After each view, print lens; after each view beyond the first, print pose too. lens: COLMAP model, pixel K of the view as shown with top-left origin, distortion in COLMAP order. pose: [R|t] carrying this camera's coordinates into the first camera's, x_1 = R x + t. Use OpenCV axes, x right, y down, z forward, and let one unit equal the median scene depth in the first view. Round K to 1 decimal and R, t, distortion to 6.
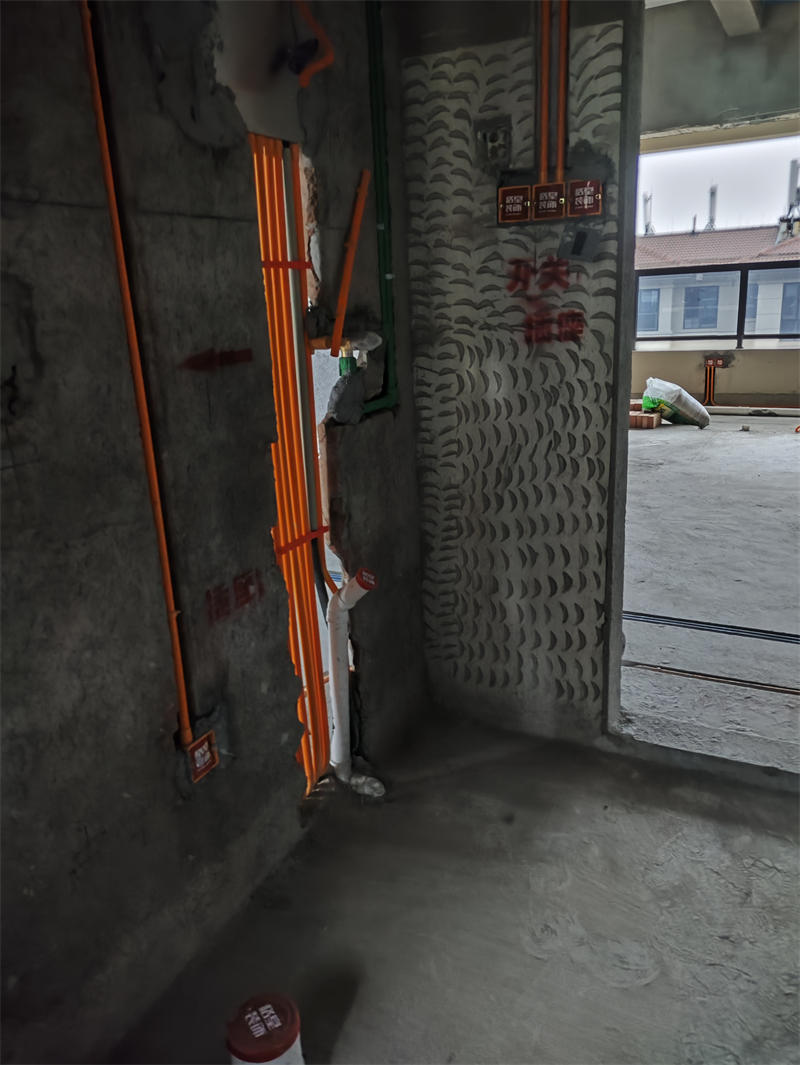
lens RADIAL K [[780.0, 0, 400.0], [0, 780.0, 532.5], [0, 0, 1]] dist [0.048781, -0.064562]
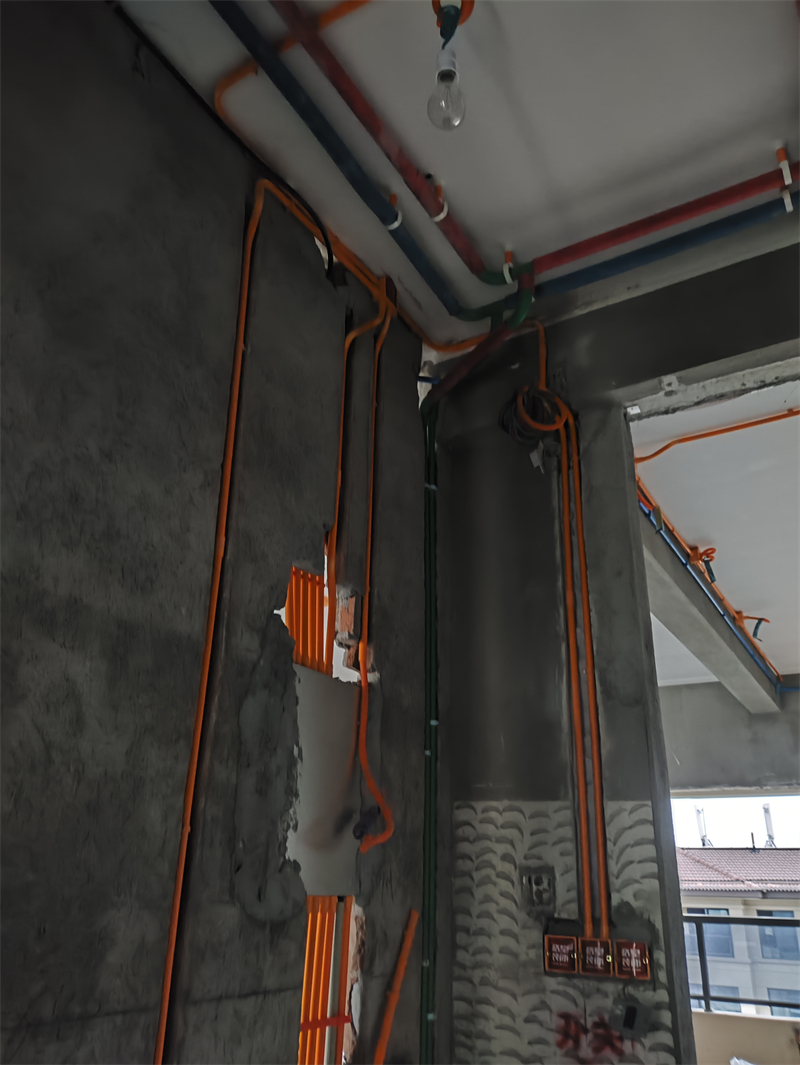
lens RADIAL K [[790.9, 0, 400.0], [0, 790.9, 532.5], [0, 0, 1]] dist [0.060526, -0.110979]
pose [[0.995709, 0.047633, -0.079343, -0.002914], [-0.087493, 0.763876, -0.639405, -0.168986], [0.030151, 0.643603, 0.764766, -0.126971]]
